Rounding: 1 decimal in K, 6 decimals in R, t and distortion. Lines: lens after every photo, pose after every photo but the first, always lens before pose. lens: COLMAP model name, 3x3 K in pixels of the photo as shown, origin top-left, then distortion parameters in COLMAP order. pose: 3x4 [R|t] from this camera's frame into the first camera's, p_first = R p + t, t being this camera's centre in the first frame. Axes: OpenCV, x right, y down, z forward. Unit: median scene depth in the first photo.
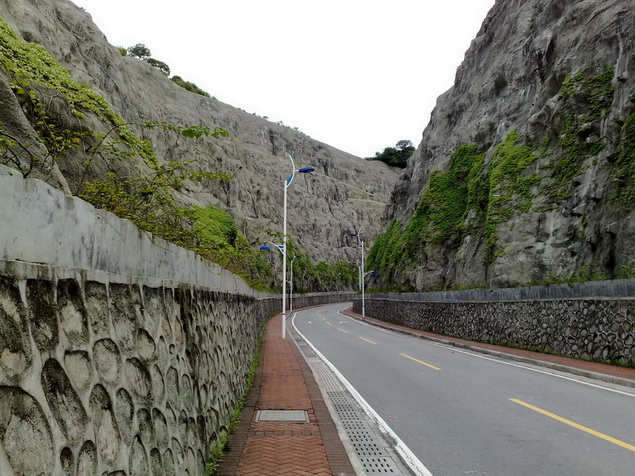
lens RADIAL K [[598.0, 0, 311.3], [0, 598.0, 237.4], [0, 0, 1]] dist [0.194957, -0.320046]
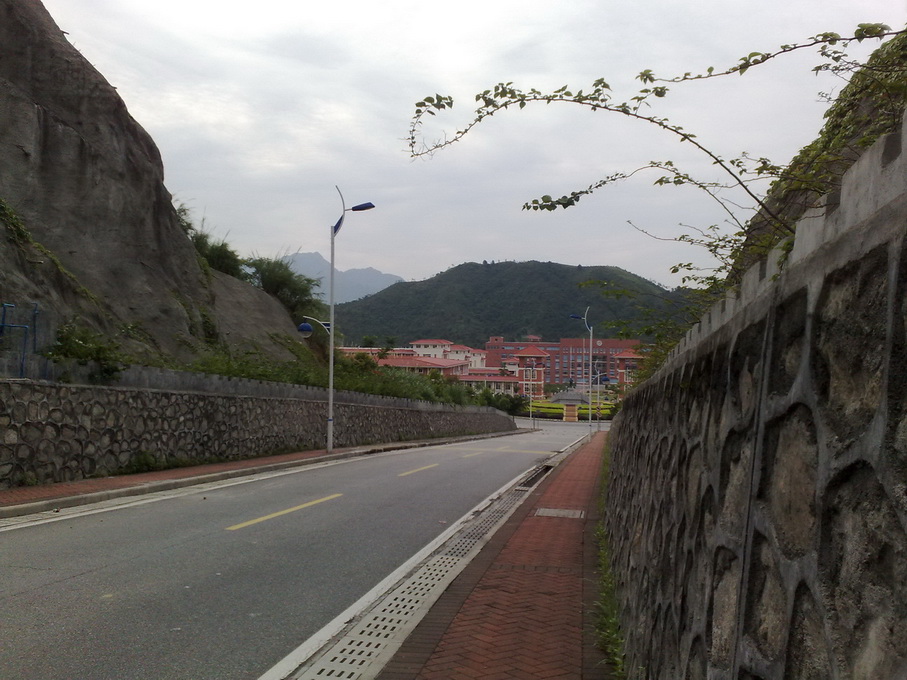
lens RADIAL K [[854.1, 0, 444.6], [0, 854.1, 339.1], [0, 0, 1]] dist [0.194957, -0.320046]
pose [[-0.975165, -0.005348, 0.221415, -0.184359], [-0.049736, 0.979464, -0.195391, 0.293958], [-0.215823, -0.201551, -0.955405, 2.522813]]
